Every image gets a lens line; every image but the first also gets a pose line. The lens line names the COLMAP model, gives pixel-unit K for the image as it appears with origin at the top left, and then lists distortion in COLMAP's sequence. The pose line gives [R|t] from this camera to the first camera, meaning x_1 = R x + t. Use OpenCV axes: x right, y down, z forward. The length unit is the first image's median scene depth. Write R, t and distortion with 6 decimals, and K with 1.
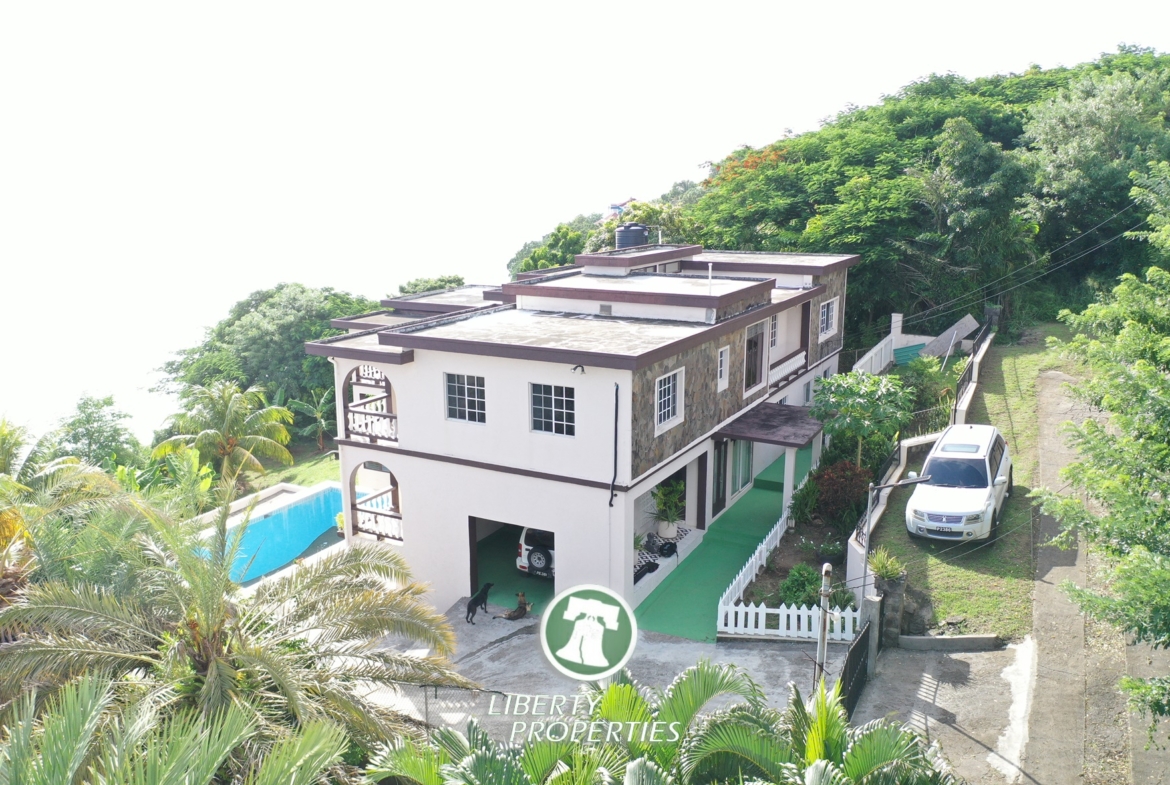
lens RADIAL K [[929.1, 0, 587.2], [0, 929.1, 392.9], [0, 0, 1]] dist [0.001911, -0.000884]
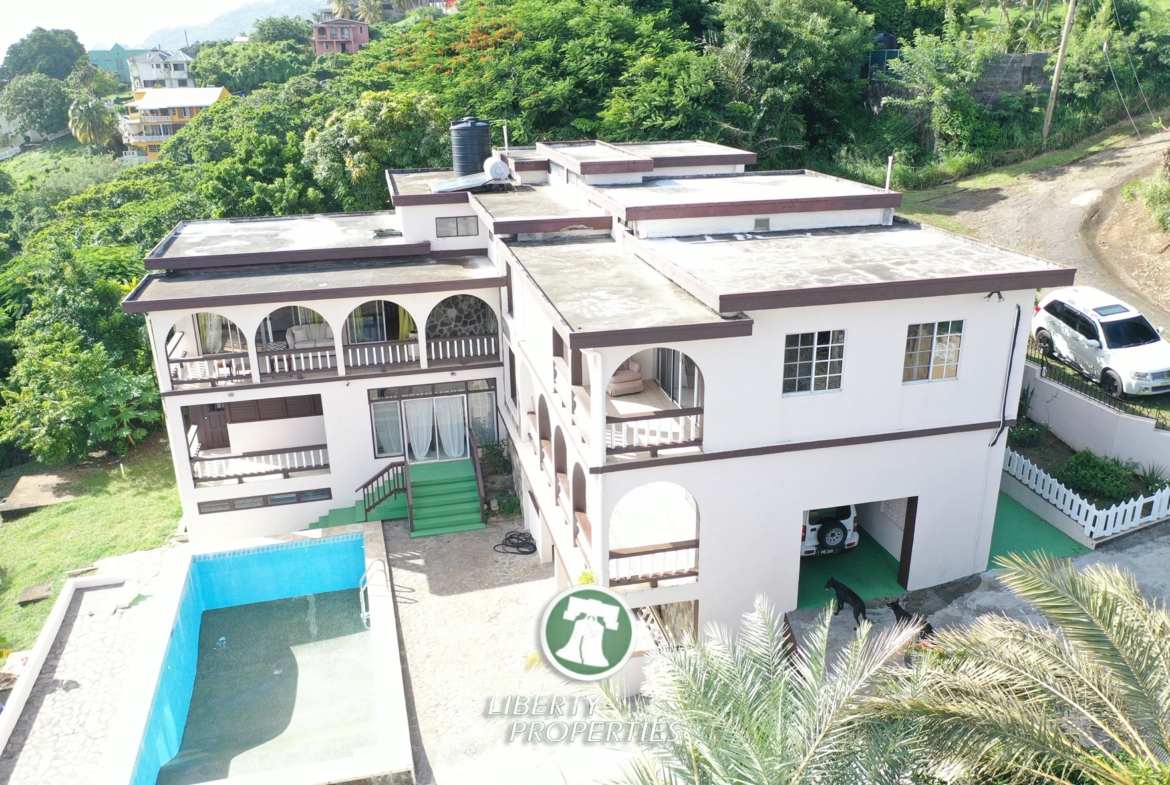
lens RADIAL K [[929.1, 0, 587.2], [0, 929.1, 392.9], [0, 0, 1]] dist [0.001911, -0.000884]
pose [[0.745269, -0.234249, 0.624261, -0.727764], [0.159644, 0.971712, 0.174037, -0.127803], [-0.647370, -0.030045, 0.761583, 0.534499]]
